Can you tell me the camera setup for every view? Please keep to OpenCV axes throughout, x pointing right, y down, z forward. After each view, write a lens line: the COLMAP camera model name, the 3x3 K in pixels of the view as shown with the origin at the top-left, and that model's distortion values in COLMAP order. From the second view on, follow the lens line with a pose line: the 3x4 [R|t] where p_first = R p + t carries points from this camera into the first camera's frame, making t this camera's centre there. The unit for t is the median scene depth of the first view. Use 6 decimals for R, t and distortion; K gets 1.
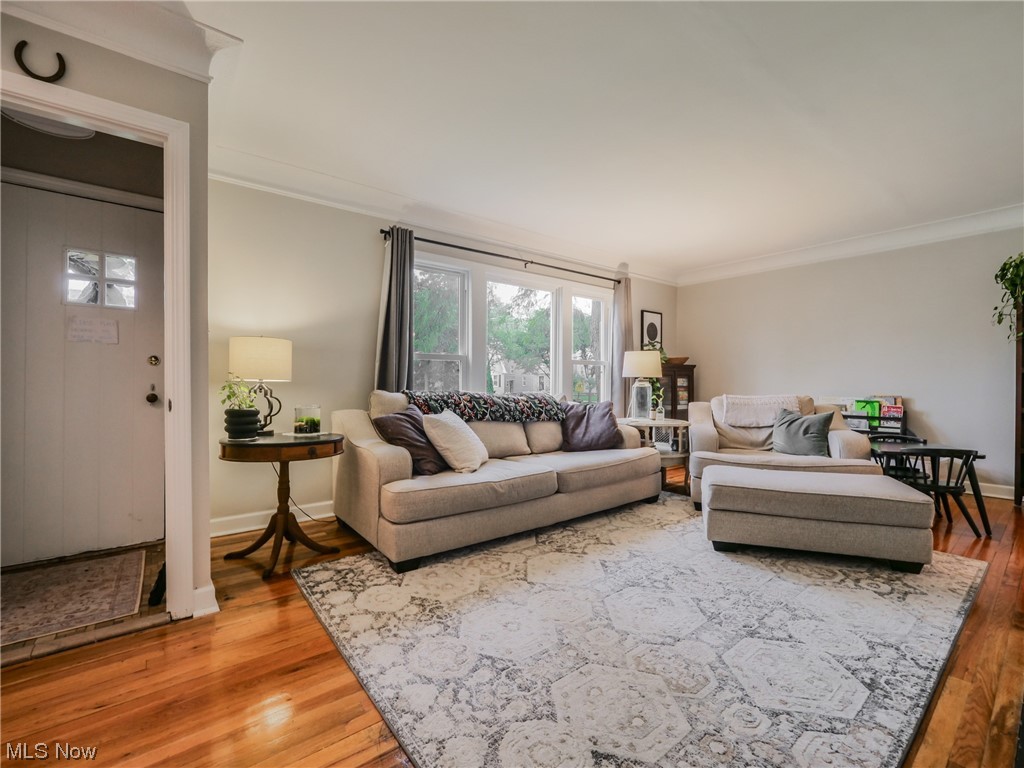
lens RADIAL K [[447.5, 0, 507.2], [0, 447.5, 386.1], [0, 0, 1]] dist [-0.003524, -0.000145]
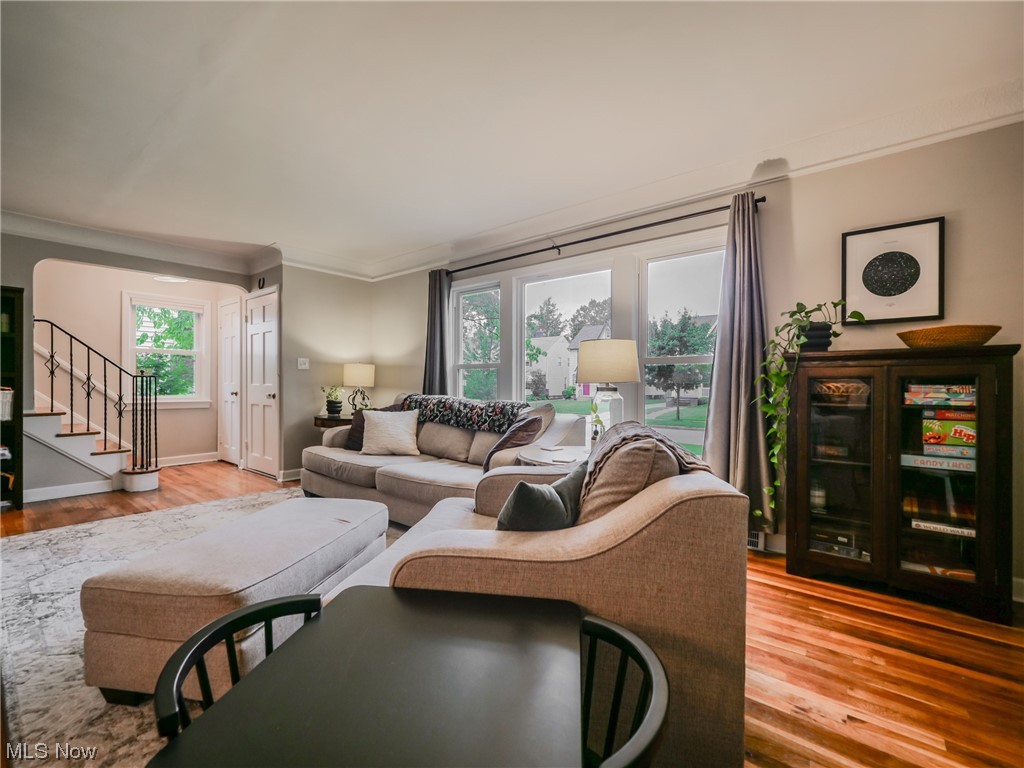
lens RADIAL K [[447.5, 0, 507.2], [0, 447.5, 386.1], [0, 0, 1]] dist [-0.003524, -0.000145]
pose [[0.210006, 0.004640, -0.977689, 1.489618], [-0.015569, 0.999878, 0.001401, -0.025998], [0.977576, 0.014928, 0.210052, 1.274959]]
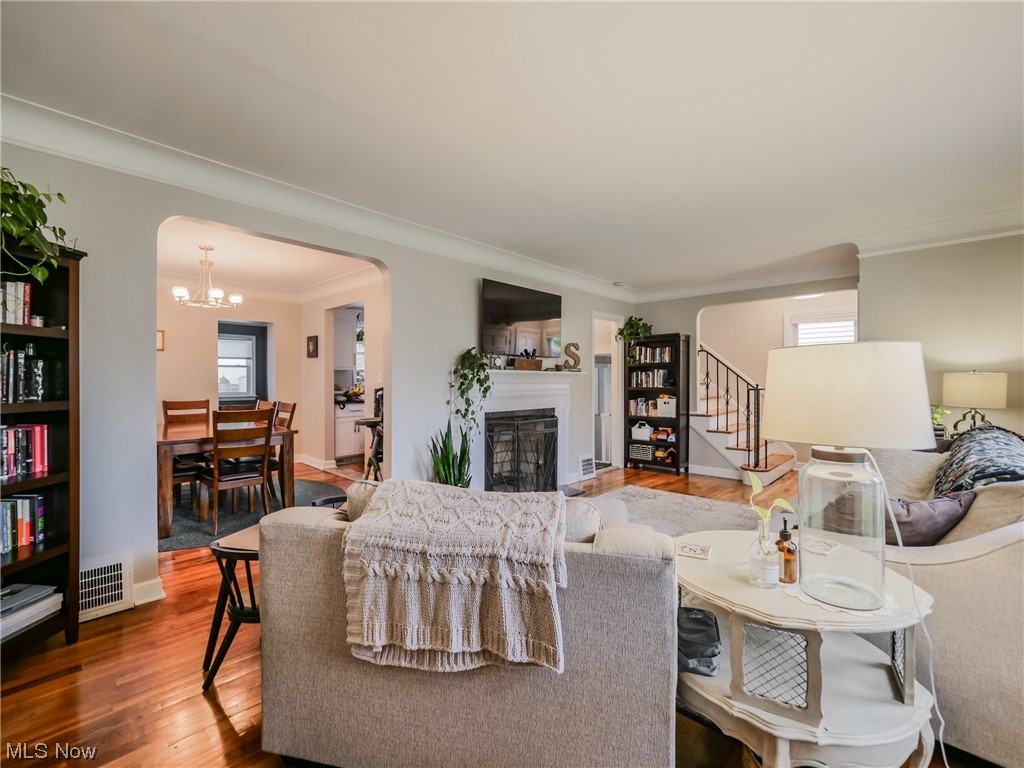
lens RADIAL K [[447.5, 0, 507.2], [0, 447.5, 386.1], [0, 0, 1]] dist [-0.003524, -0.000145]
pose [[-0.989995, -0.005508, -0.140994, 0.927100], [-0.009310, 0.999610, 0.026318, -0.097708], [0.140794, 0.027367, -0.989661, 2.104498]]
